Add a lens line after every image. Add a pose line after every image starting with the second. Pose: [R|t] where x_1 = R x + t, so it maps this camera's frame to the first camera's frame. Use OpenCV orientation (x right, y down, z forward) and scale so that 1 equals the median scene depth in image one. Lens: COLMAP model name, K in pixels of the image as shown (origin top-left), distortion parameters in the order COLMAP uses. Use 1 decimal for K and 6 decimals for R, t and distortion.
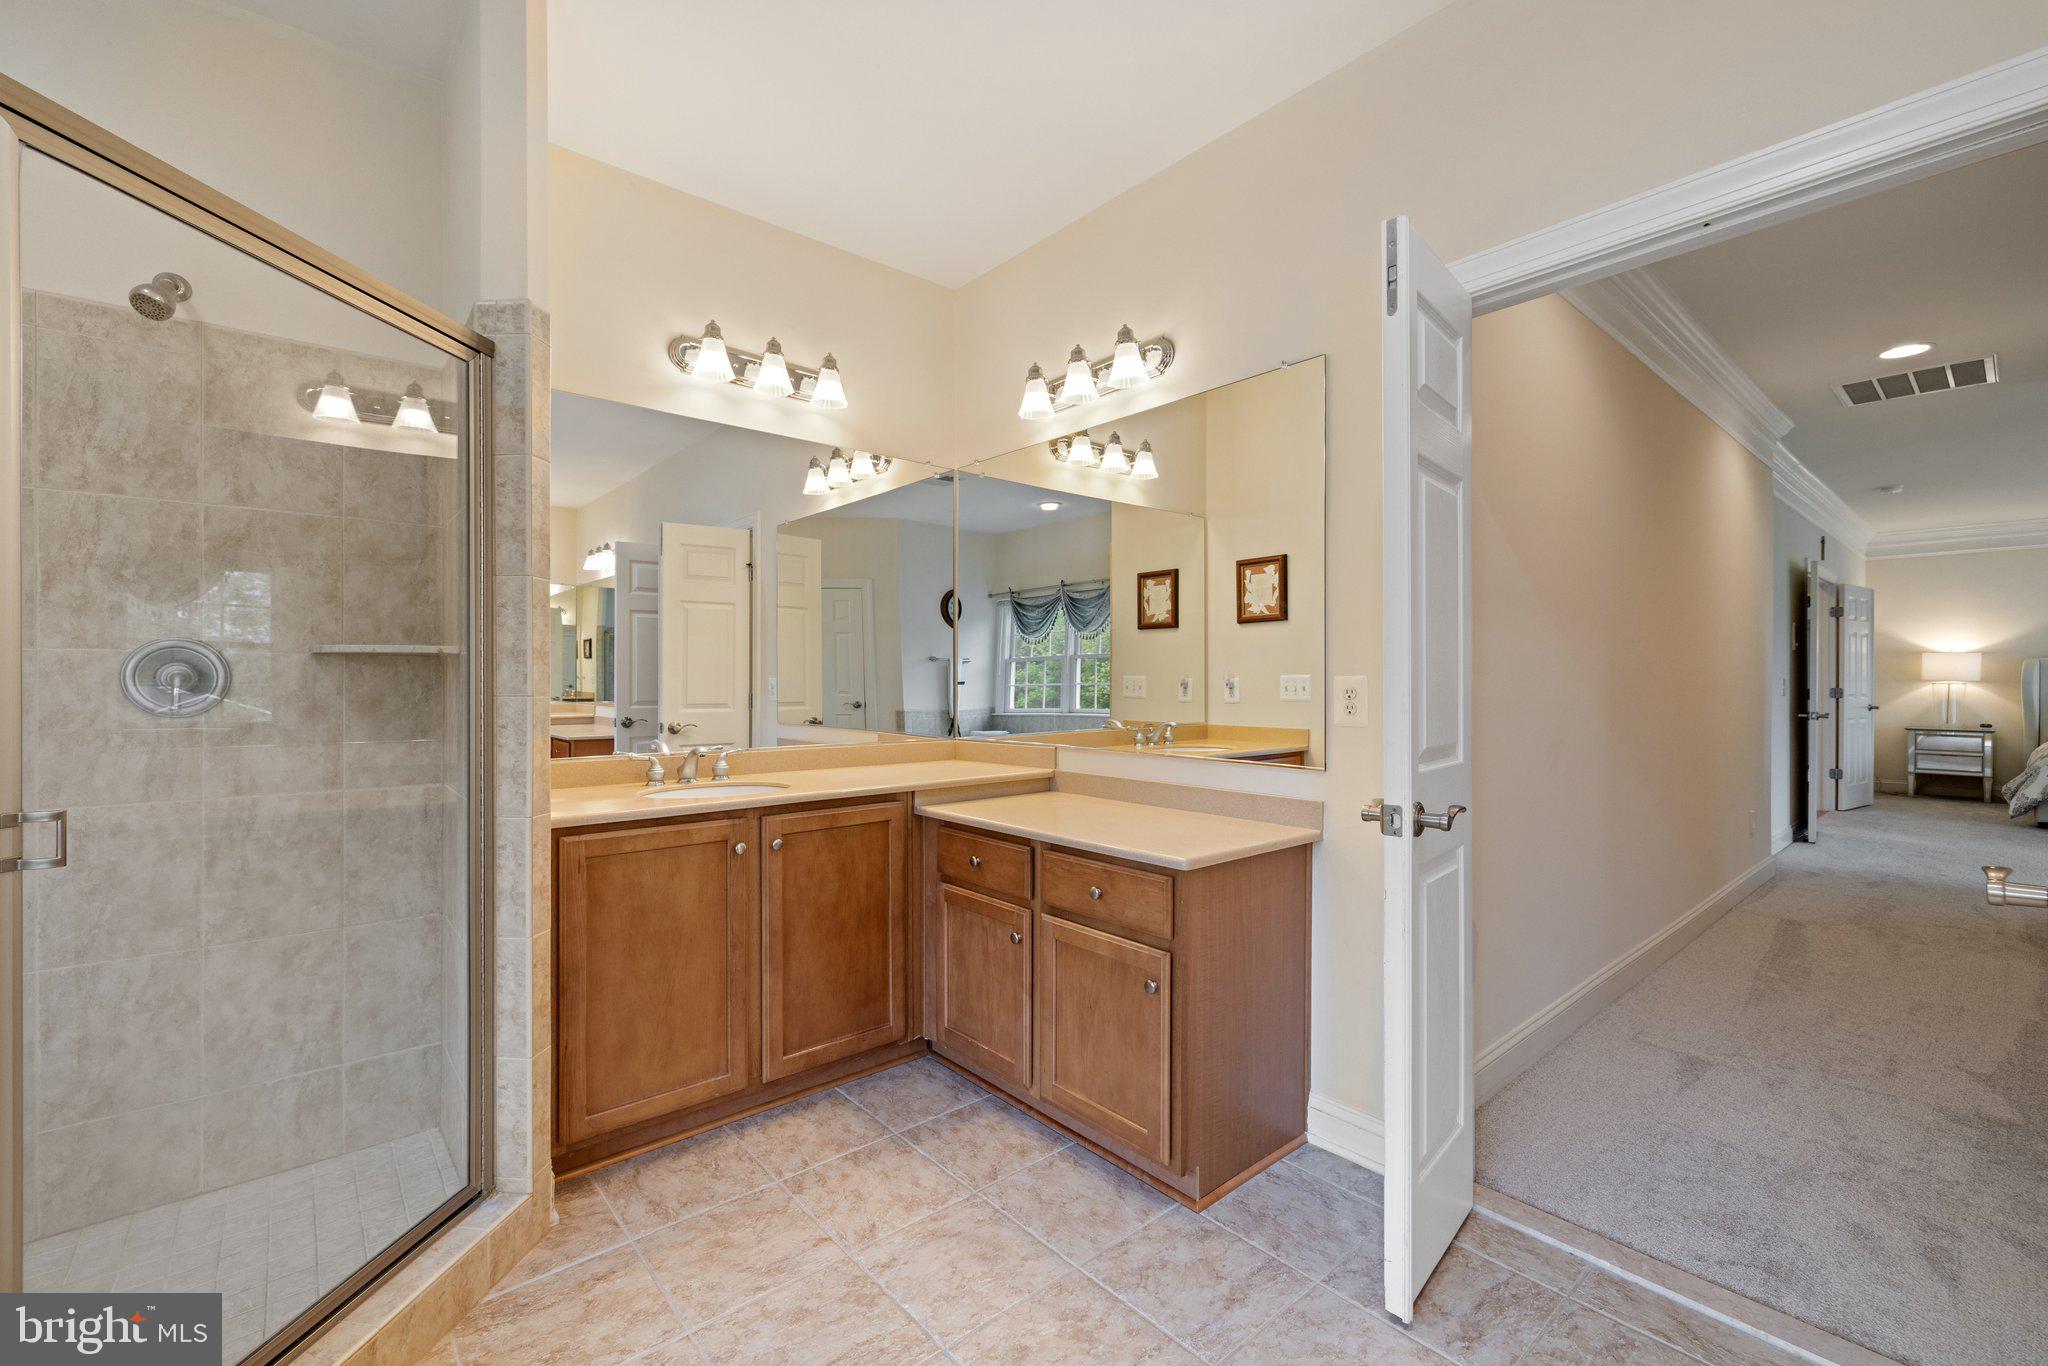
lens RADIAL K [[853.2, 0, 993.6], [0, 853.2, 673.0], [0, 0, 1]] dist [0.000333, -0.000269]
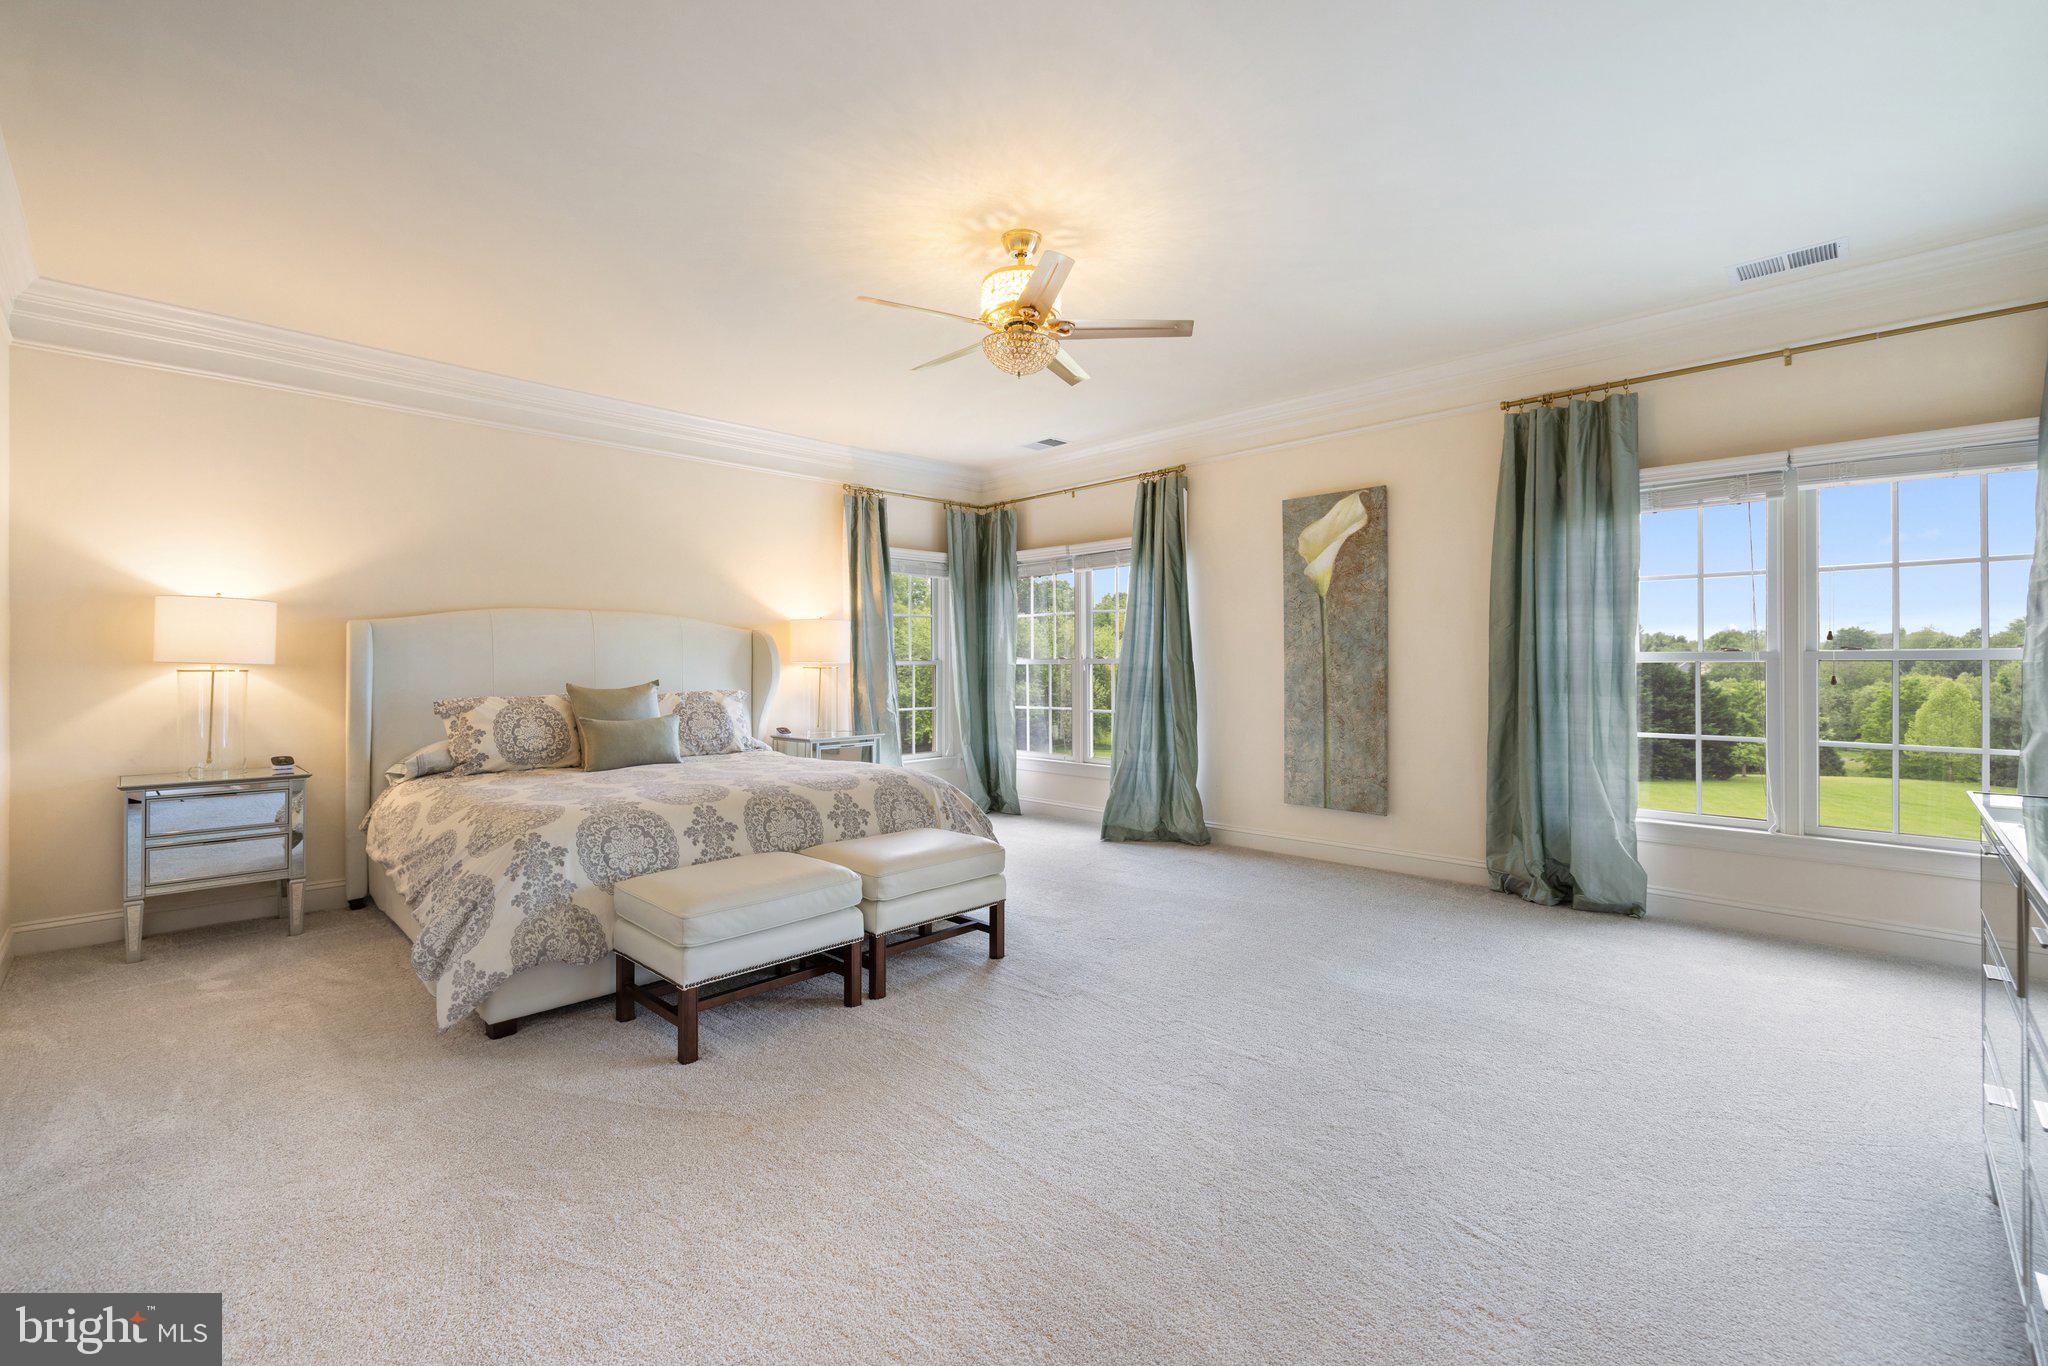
lens RADIAL K [[862.4, 0, 994.8], [0, 862.4, 660.3], [0, 0, 1]] dist [0.000138, 0.000151]
pose [[-0.084939, 0.005236, 0.996372, 0.648787], [-0.004104, 0.999976, -0.005605, 0.007892], [-0.996378, -0.004565, -0.084916, 0.643456]]
